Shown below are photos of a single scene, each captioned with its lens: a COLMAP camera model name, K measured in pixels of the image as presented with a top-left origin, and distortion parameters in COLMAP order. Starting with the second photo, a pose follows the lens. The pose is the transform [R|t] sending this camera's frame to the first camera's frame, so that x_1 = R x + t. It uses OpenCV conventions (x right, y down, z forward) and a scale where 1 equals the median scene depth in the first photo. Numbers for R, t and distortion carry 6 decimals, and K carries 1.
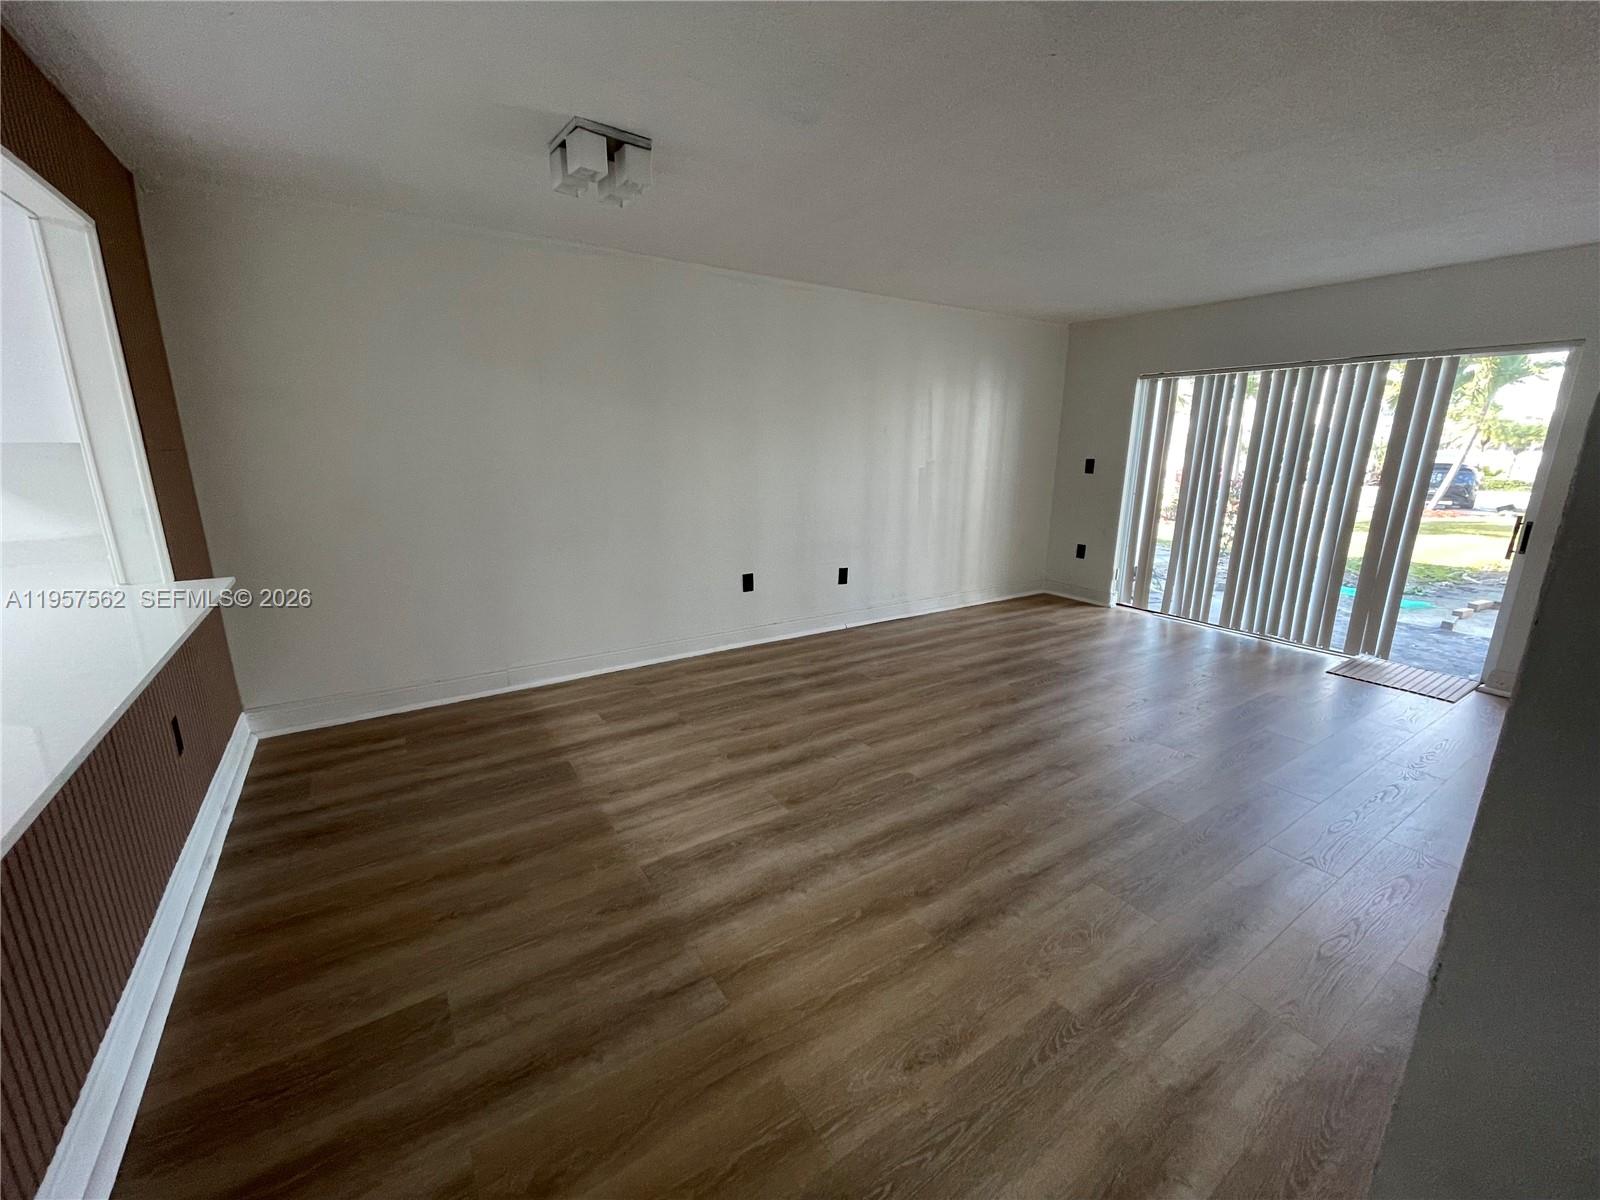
lens RADIAL K [[647.7, 0, 800.0], [0, 647.7, 600.0], [0, 0, 1]] dist [-0.001587, -0.000128]
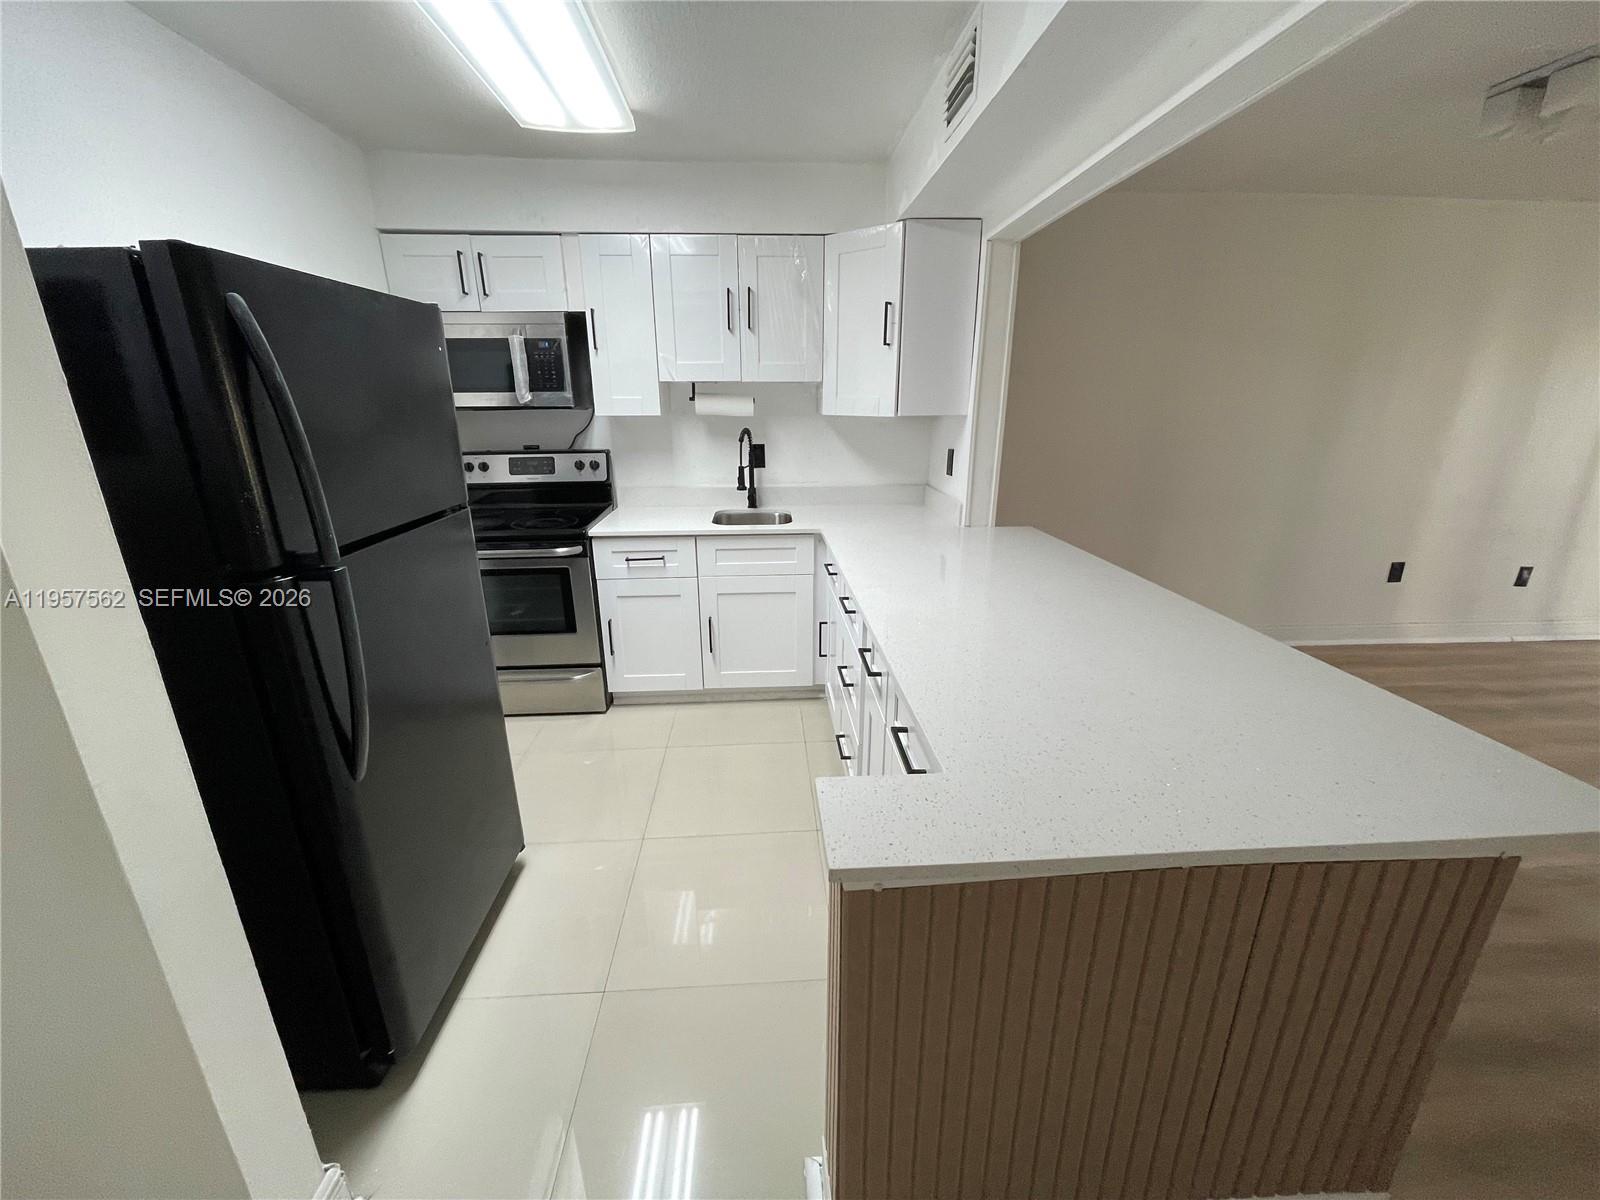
lens RADIAL K [[647.7, 0, 800.0], [0, 647.7, 600.0], [0, 0, 1]] dist [-0.001587, -0.000128]
pose [[0.866682, 0.137560, -0.479519, -0.355430], [-0.110940, 0.990307, 0.083577, 0.025873], [0.486368, -0.019237, 0.873542, -0.149947]]
